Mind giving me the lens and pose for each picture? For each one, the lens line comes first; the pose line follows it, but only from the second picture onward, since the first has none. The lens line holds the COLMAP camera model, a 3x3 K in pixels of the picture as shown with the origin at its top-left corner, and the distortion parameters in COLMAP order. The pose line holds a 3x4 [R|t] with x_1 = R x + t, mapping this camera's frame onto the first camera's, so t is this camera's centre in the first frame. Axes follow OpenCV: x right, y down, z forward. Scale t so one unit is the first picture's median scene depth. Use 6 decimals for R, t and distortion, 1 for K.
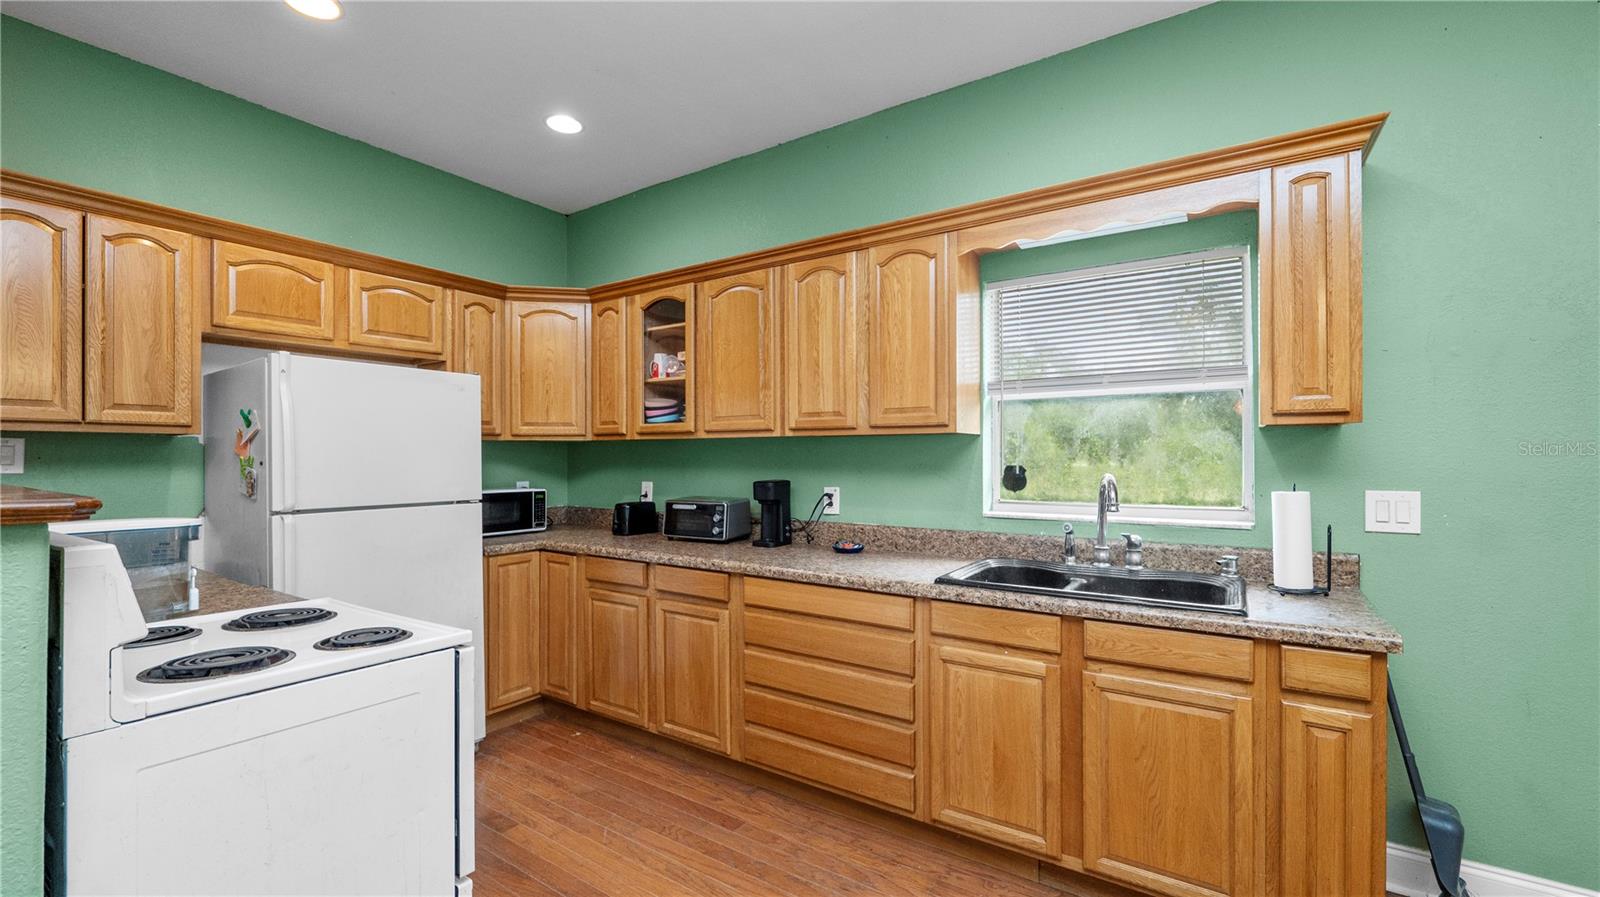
lens RADIAL K [[651.1, 0, 799.1], [0, 651.1, 456.9], [0, 0, 1]] dist [-0.011689, 0.000619]
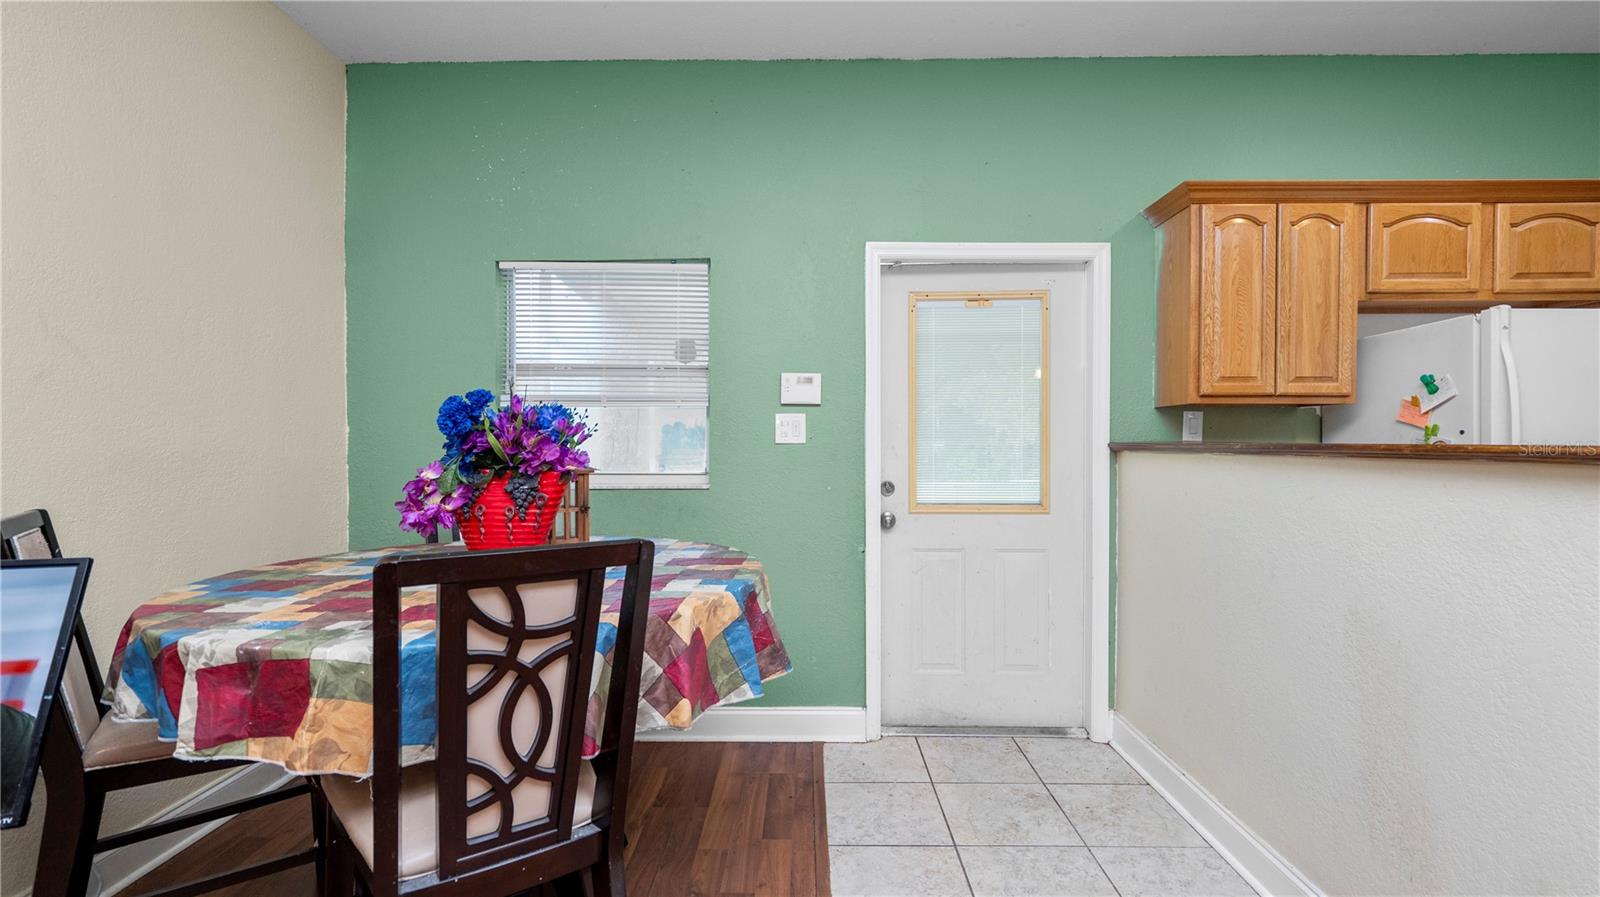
lens RADIAL K [[717.9, 0, 804.5], [0, 717.9, 452.8], [0, 0, 1]] dist [-0.001078, 0.000568]
pose [[0.542357, 0.019185, -0.839929, -0.415525], [-0.003513, 0.999782, 0.020567, 0.018806], [0.840141, -0.008204, 0.542307, -0.287402]]
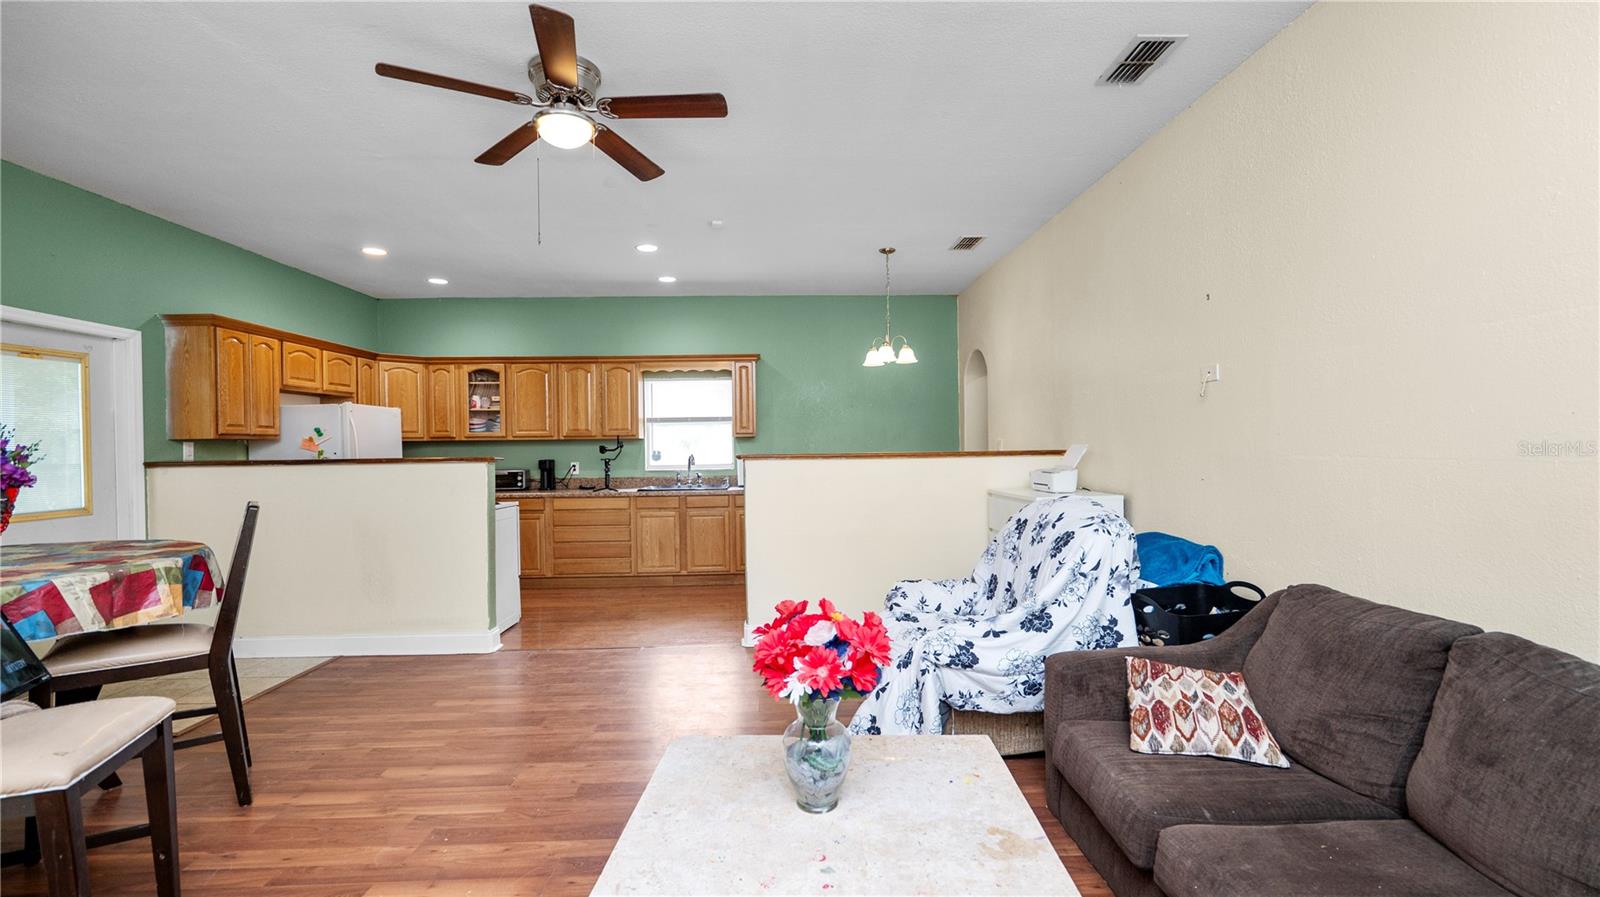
lens RADIAL K [[699.7, 0, 800.1], [0, 699.7, 447.8], [0, 0, 1]] dist [-0.000139, 0.000035]
pose [[0.815066, -0.008898, 0.579300, -0.790812], [0.011392, 0.999935, -0.000668, 0.009320], [-0.579256, 0.007144, 0.815114, -1.543056]]
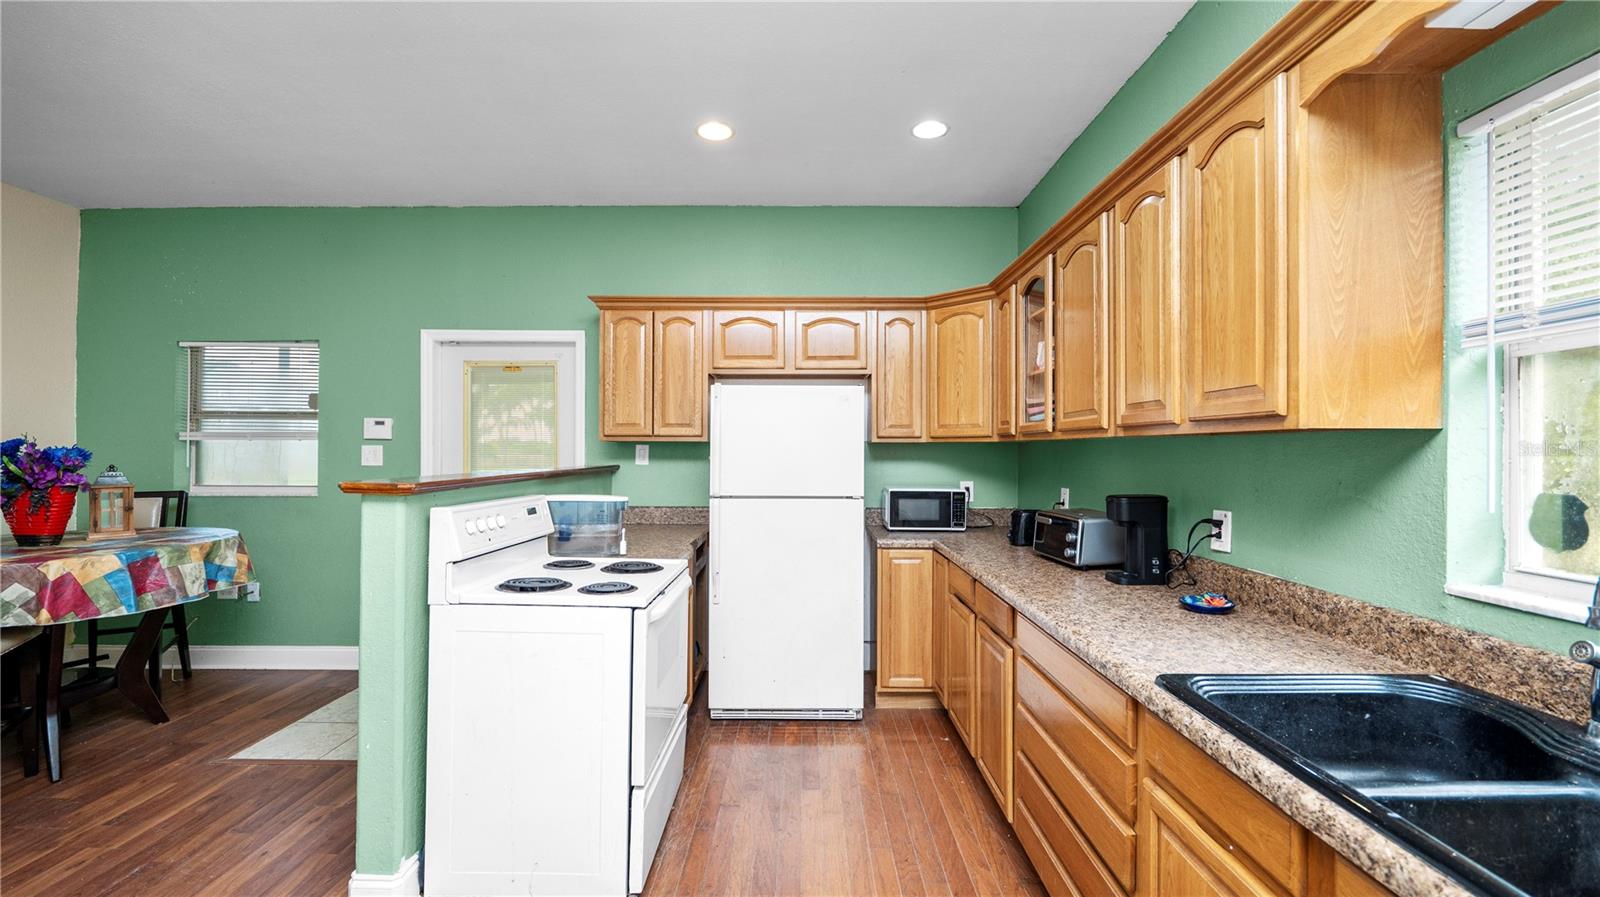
lens RADIAL K [[651.1, 0, 797.6], [0, 651.1, 449.4], [0, 0, 1]] dist [-0.011689, 0.000619]
pose [[0.550113, 0.002342, -0.835087, 0.416610], [-0.005513, 0.999984, -0.000827, -0.015104], [0.835072, 0.005059, 0.550117, 0.308609]]
